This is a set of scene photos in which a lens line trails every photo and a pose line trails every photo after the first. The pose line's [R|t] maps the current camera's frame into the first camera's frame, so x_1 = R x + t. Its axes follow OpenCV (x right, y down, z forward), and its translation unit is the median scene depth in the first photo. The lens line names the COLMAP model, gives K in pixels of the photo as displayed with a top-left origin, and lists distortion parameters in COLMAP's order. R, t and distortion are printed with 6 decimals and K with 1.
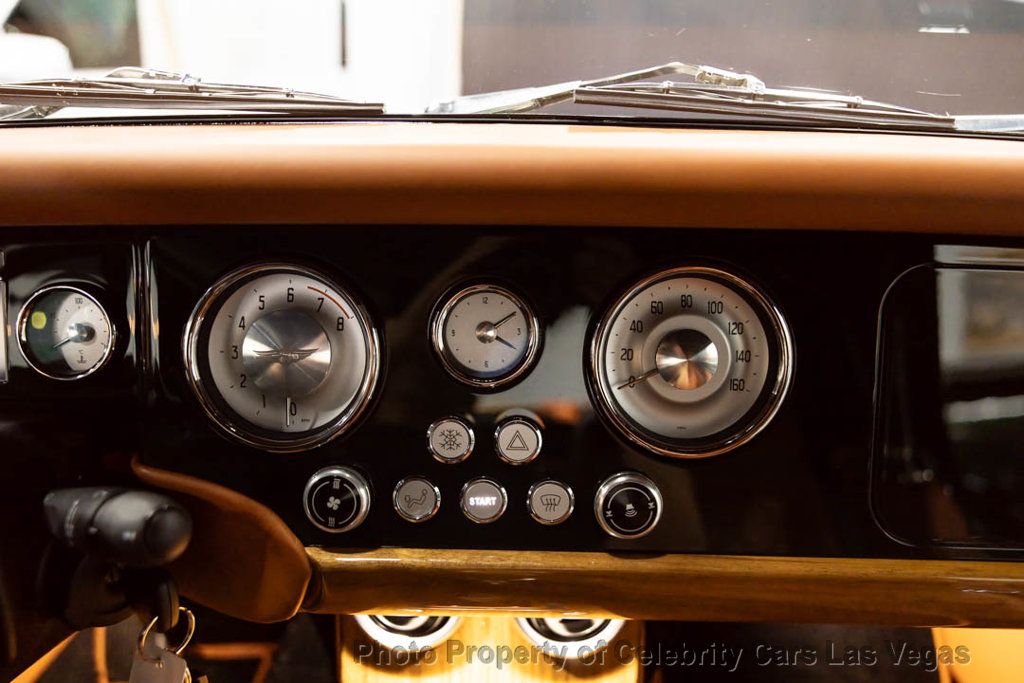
lens RADIAL K [[739.3, 0, 517.0], [0, 739.3, 334.7], [0, 0, 1]] dist [-0.005996, 0.011242]
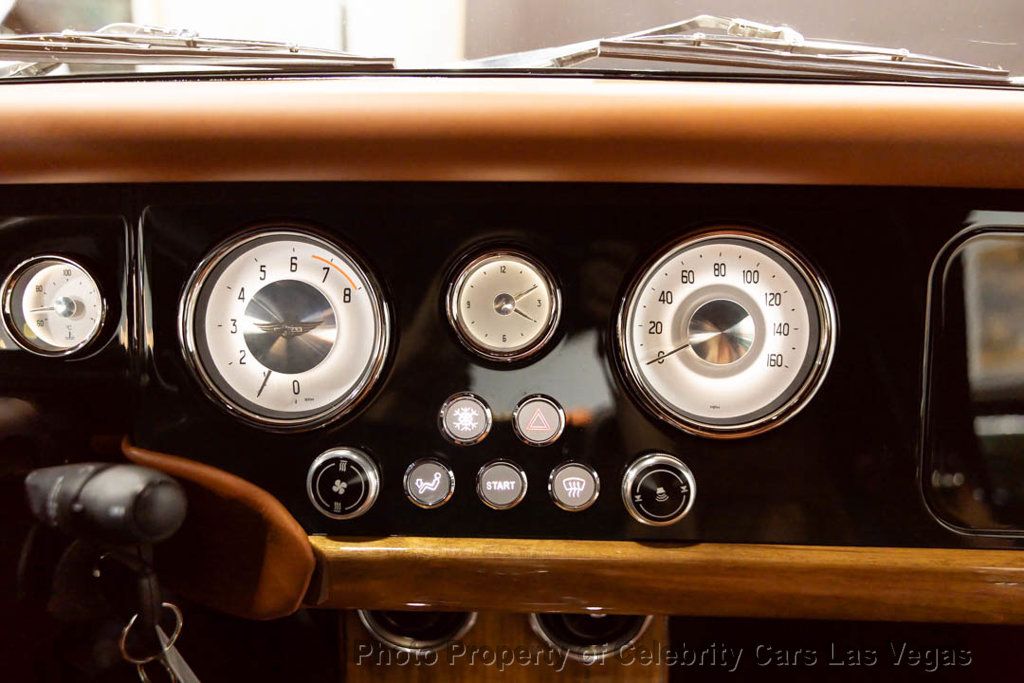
lens RADIAL K [[739.3, 0, 508.5], [0, 739.3, 352.0], [0, 0, 1]] dist [-0.005996, 0.011242]
pose [[0.999990, -0.001537, -0.004190, -0.032443], [0.001461, 0.999833, -0.018213, 0.074918], [0.004217, 0.018207, 0.999825, 0.073374]]
